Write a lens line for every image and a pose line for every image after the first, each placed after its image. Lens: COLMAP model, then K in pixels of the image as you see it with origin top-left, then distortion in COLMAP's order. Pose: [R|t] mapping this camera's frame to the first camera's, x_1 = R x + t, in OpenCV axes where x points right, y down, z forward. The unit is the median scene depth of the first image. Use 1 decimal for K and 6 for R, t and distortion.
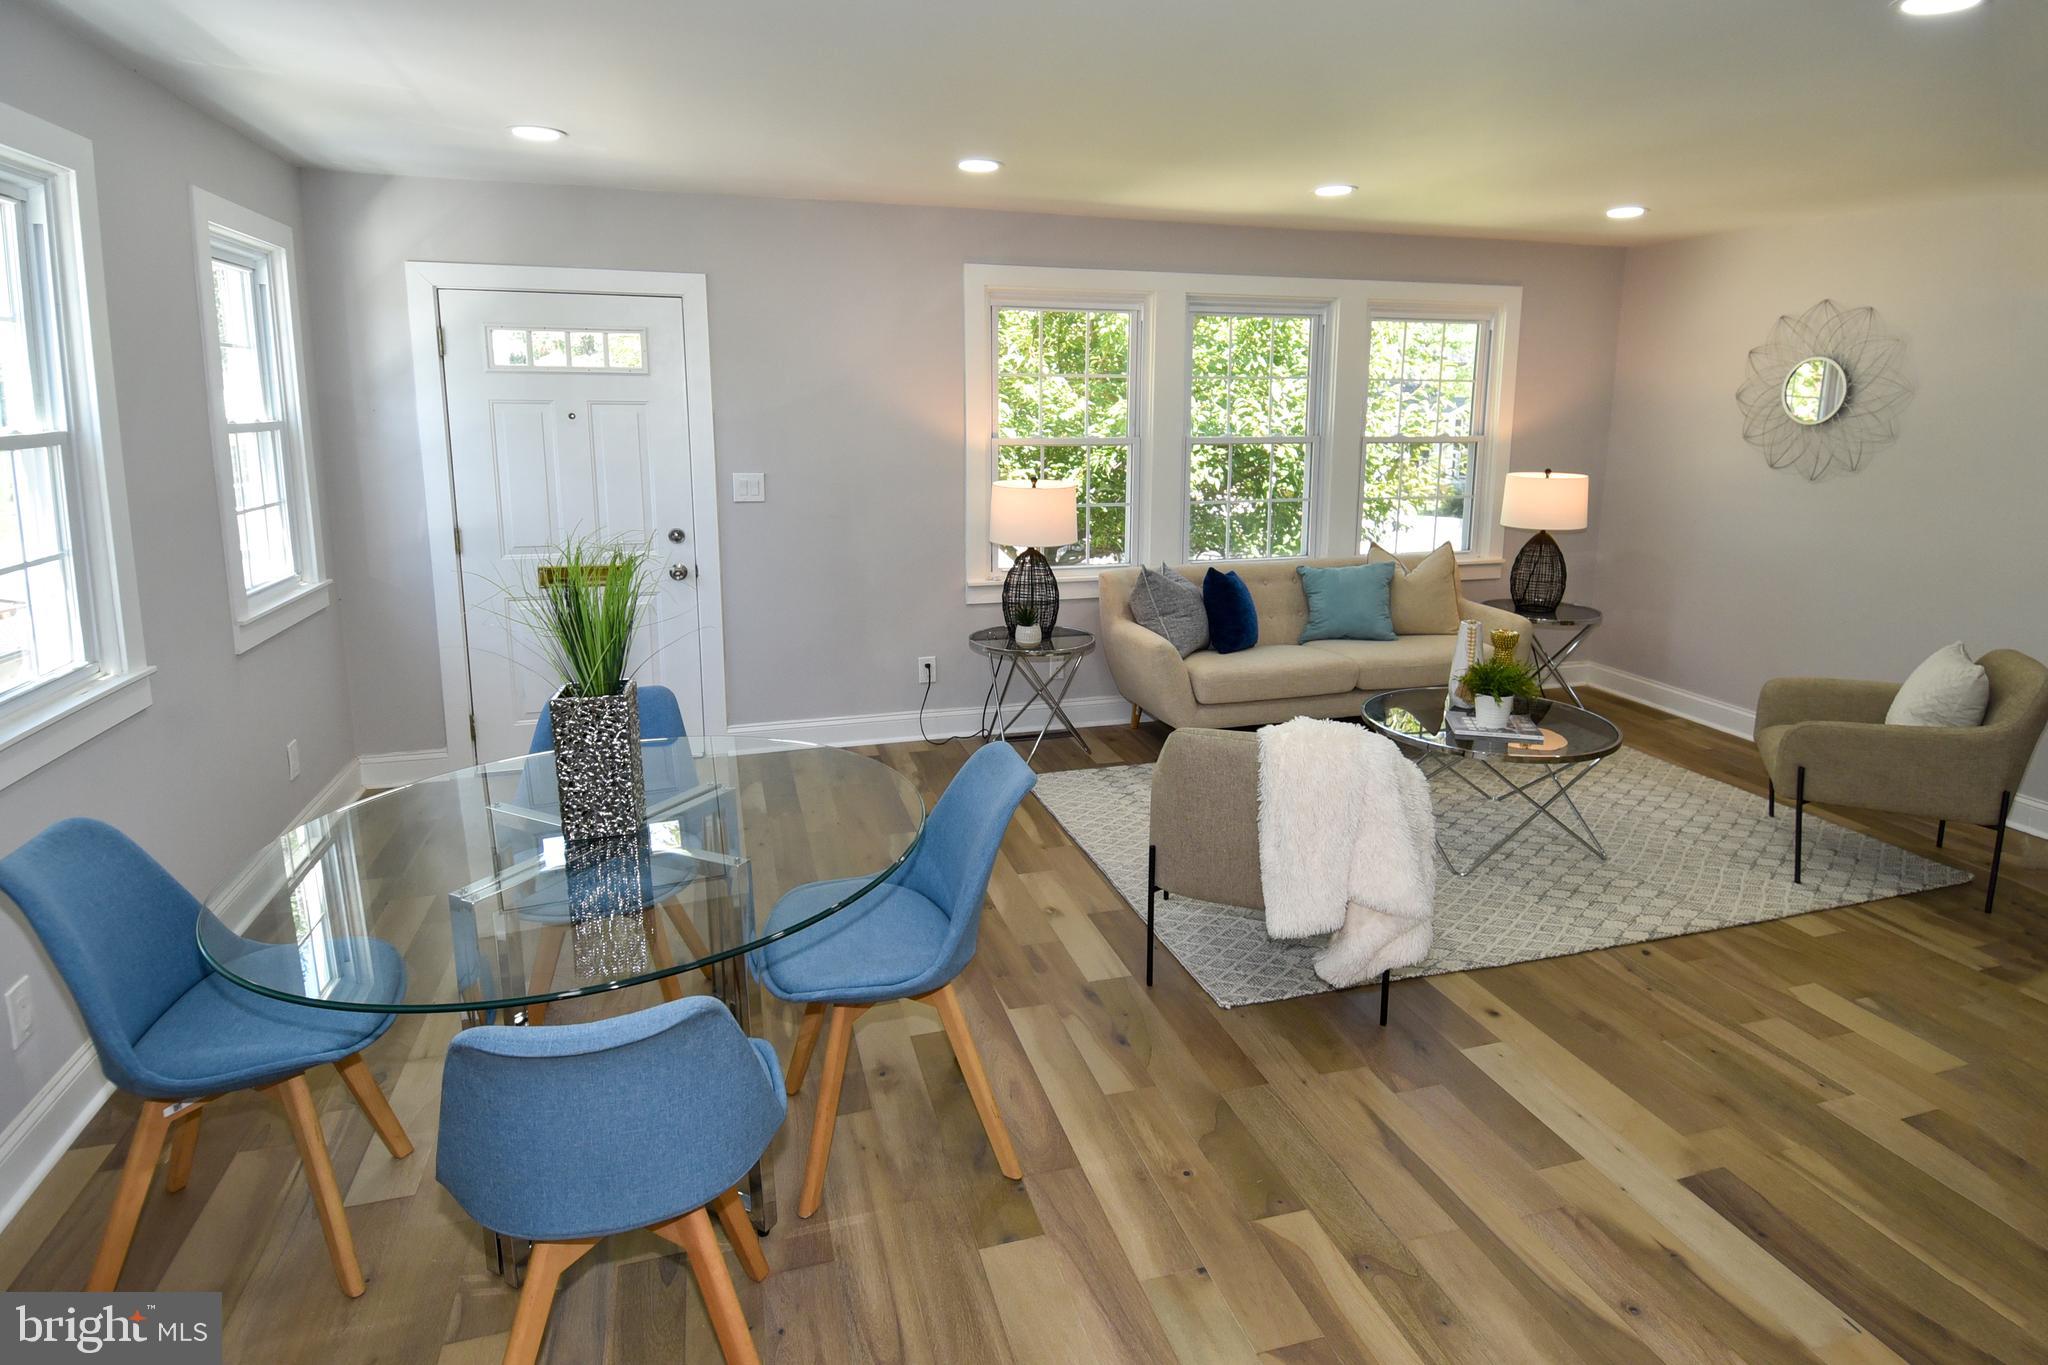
lens RADIAL K [[1102.5, 0, 1085.0], [0, 1102.5, 550.7], [0, 0, 1]] dist [0.050673, -0.045188]
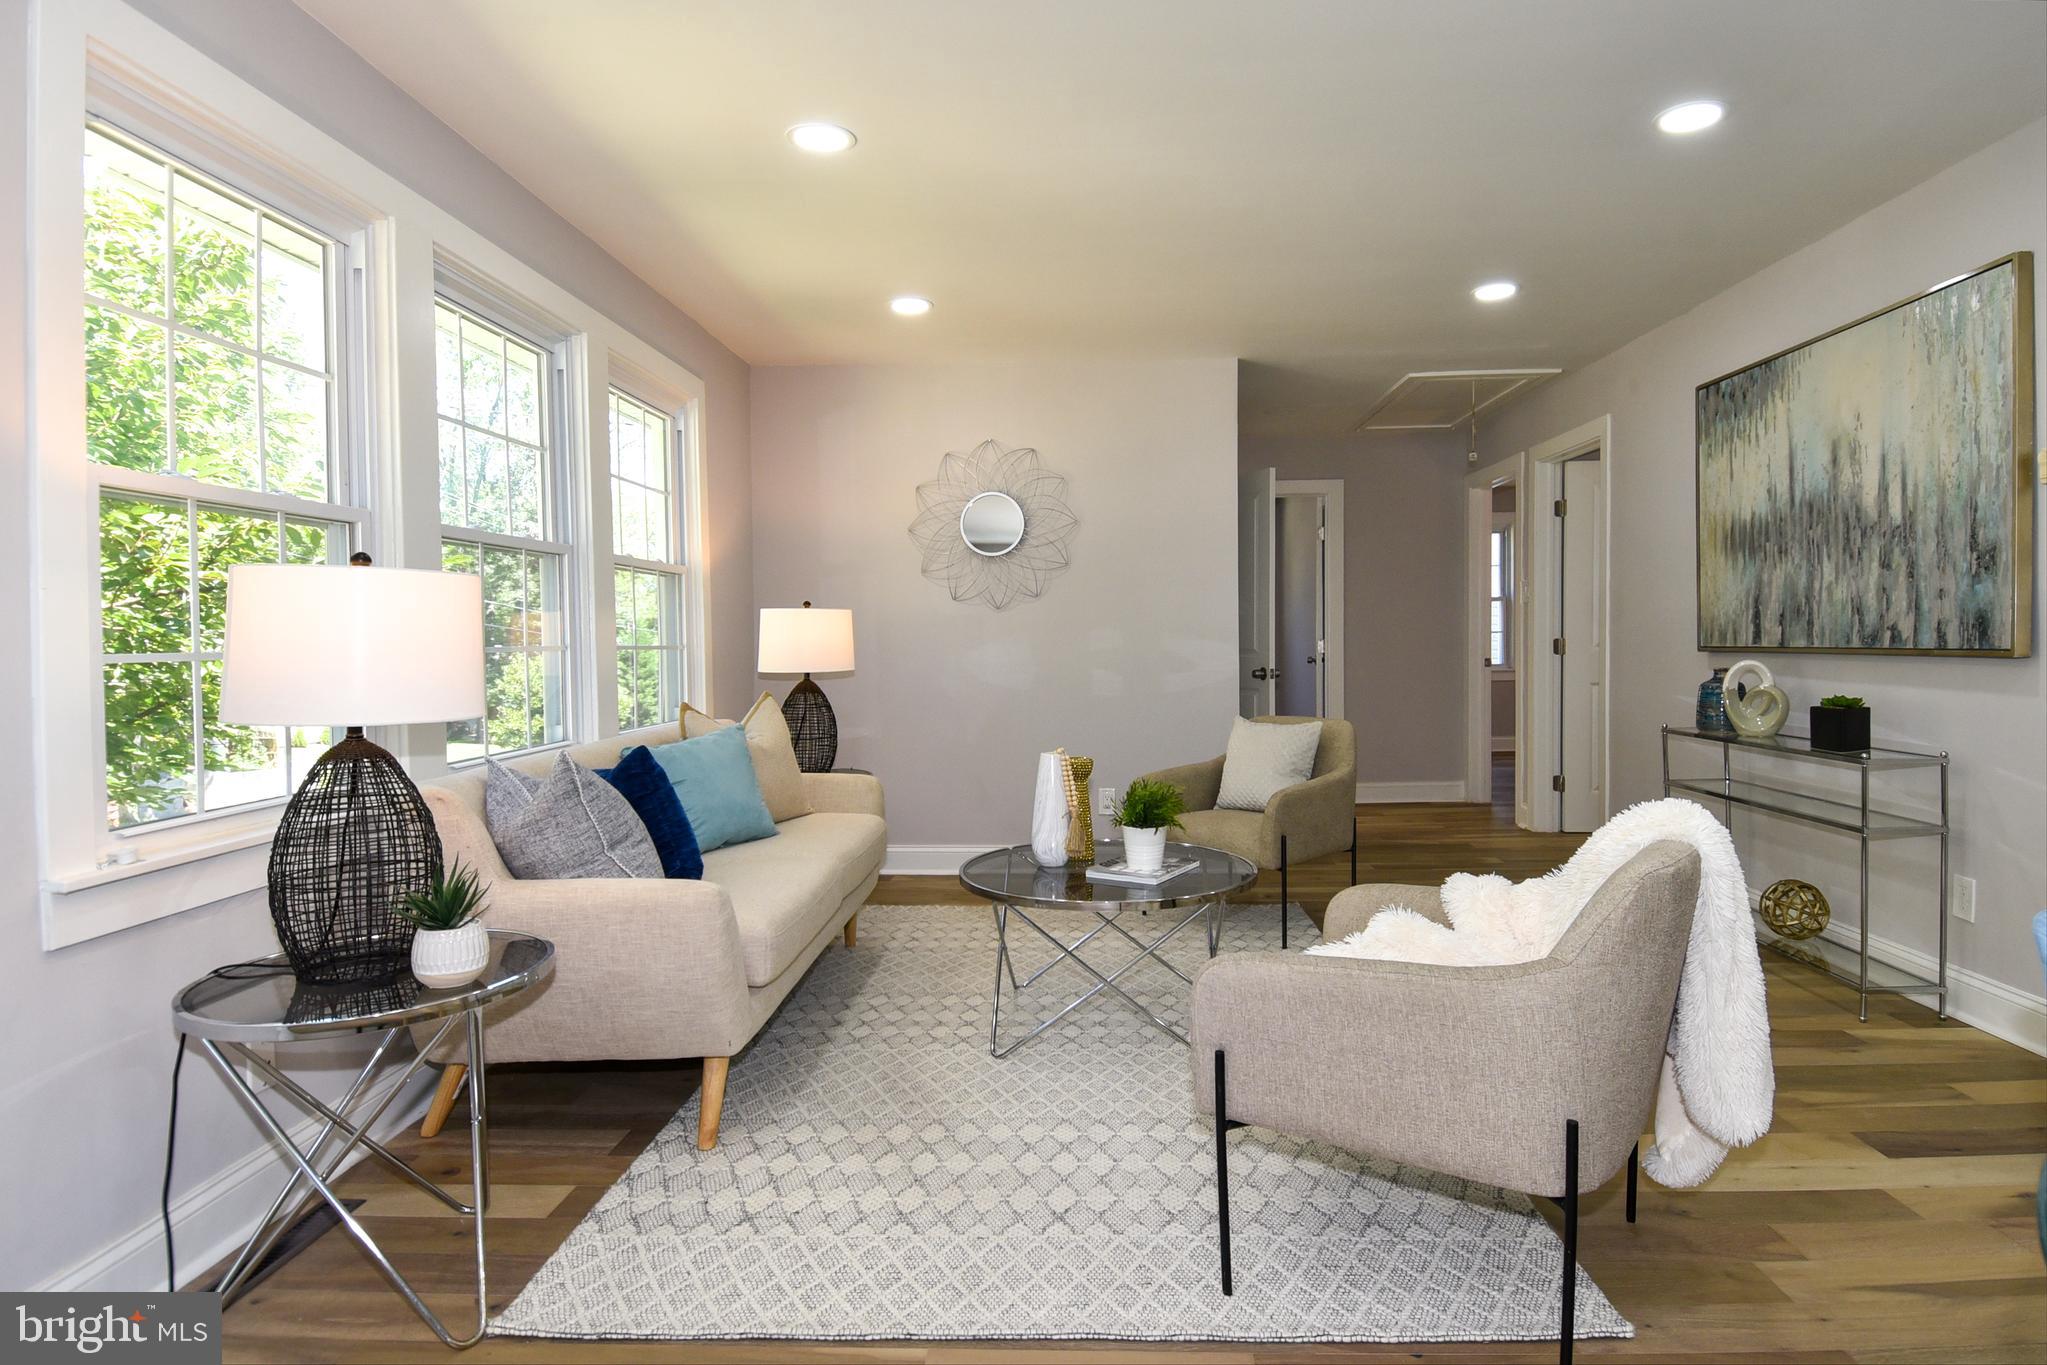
lens RADIAL K [[1101.9, 0, 1022.4], [0, 1101.9, 666.9], [0, 0, 1]] dist [0.050673, -0.045188]
pose [[0.338716, -0.033662, 0.940286, -0.406228], [0.138259, 0.990292, -0.014352, 0.012427], [-0.930675, 0.134864, 0.340082, 0.790271]]
